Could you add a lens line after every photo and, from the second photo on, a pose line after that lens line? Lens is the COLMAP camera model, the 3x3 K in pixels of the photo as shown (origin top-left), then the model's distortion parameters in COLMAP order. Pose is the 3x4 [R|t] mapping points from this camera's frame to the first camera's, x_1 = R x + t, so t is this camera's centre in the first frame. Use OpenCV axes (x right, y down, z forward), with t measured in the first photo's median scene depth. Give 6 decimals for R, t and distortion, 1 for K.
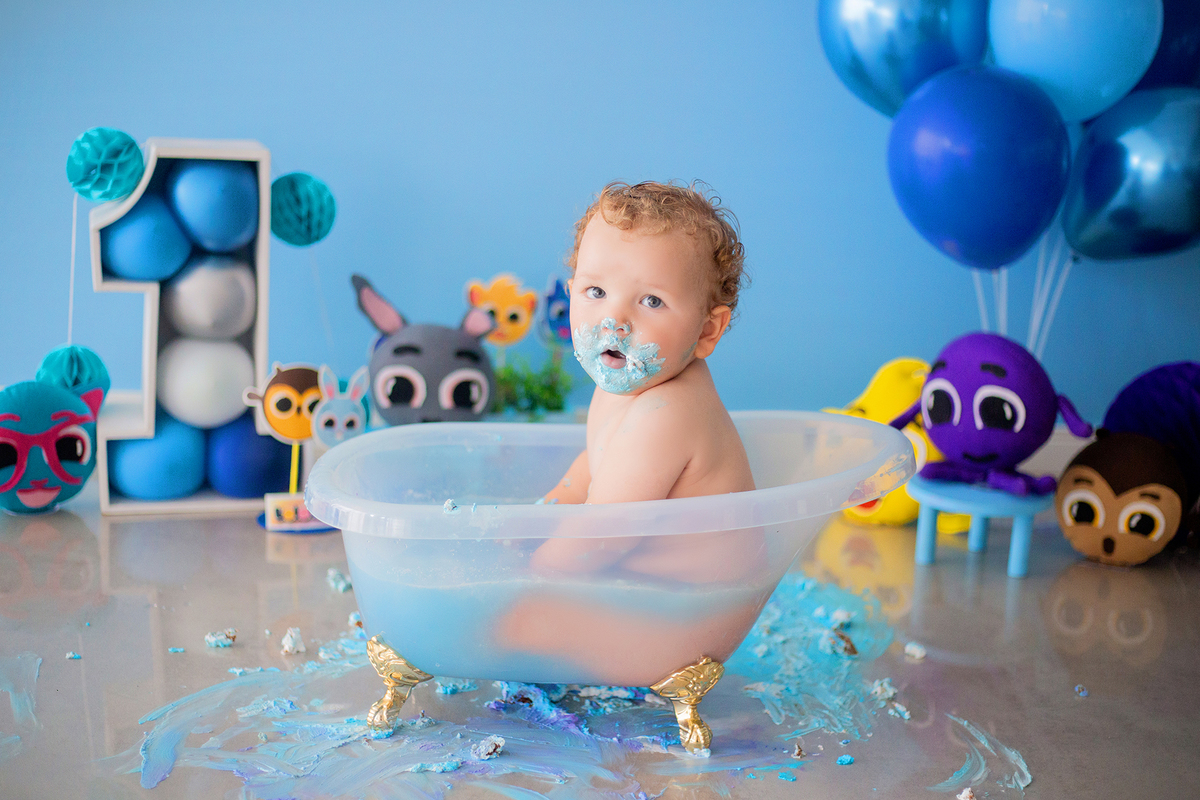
lens RADIAL K [[1715.9, 0, 586.2], [0, 1715.9, 419.6], [0, 0, 1]] dist [-0.150800, 0.000000]
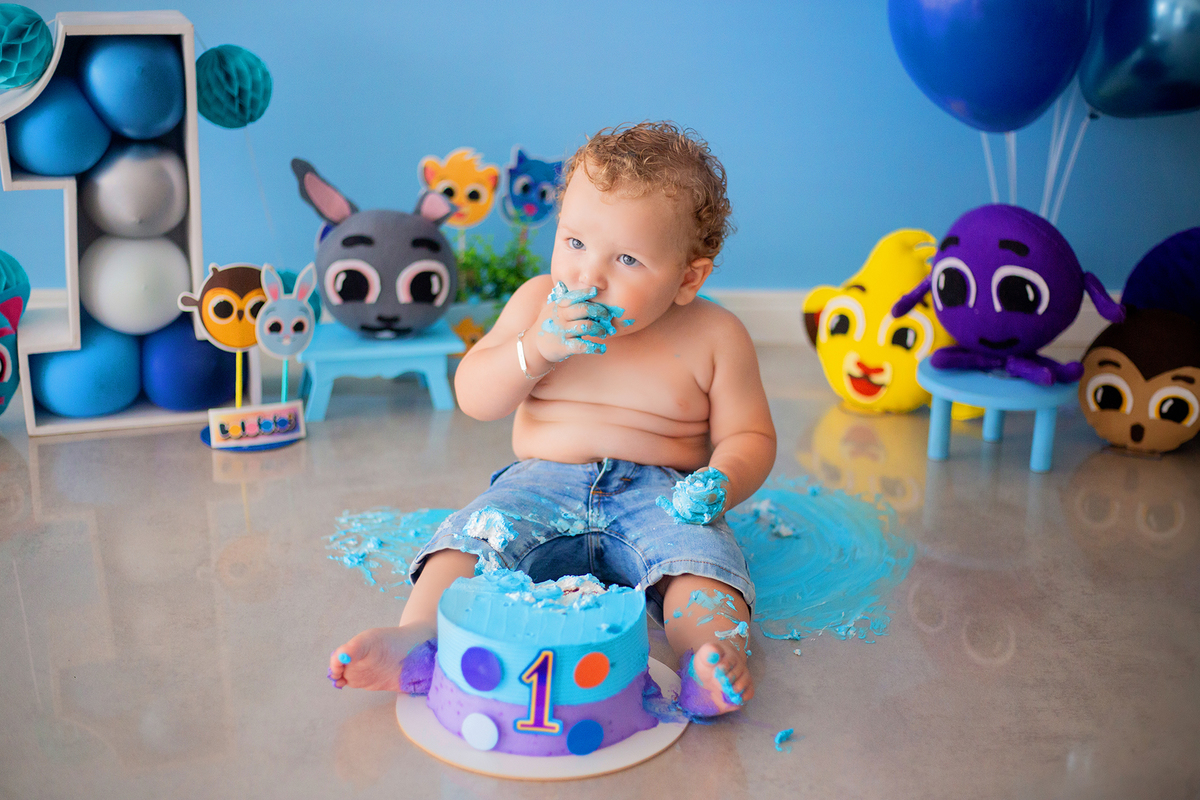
lens RADIAL K [[1715.9, 0, 597.9], [0, 1715.9, 426.9], [0, 0, 1]] dist [-0.150800, 0.000000]
pose [[0.998831, -0.037228, 0.030838, -0.010198], [0.033976, 0.994410, 0.099967, -0.028958], [-0.034388, -0.098803, 0.994513, 0.096319]]
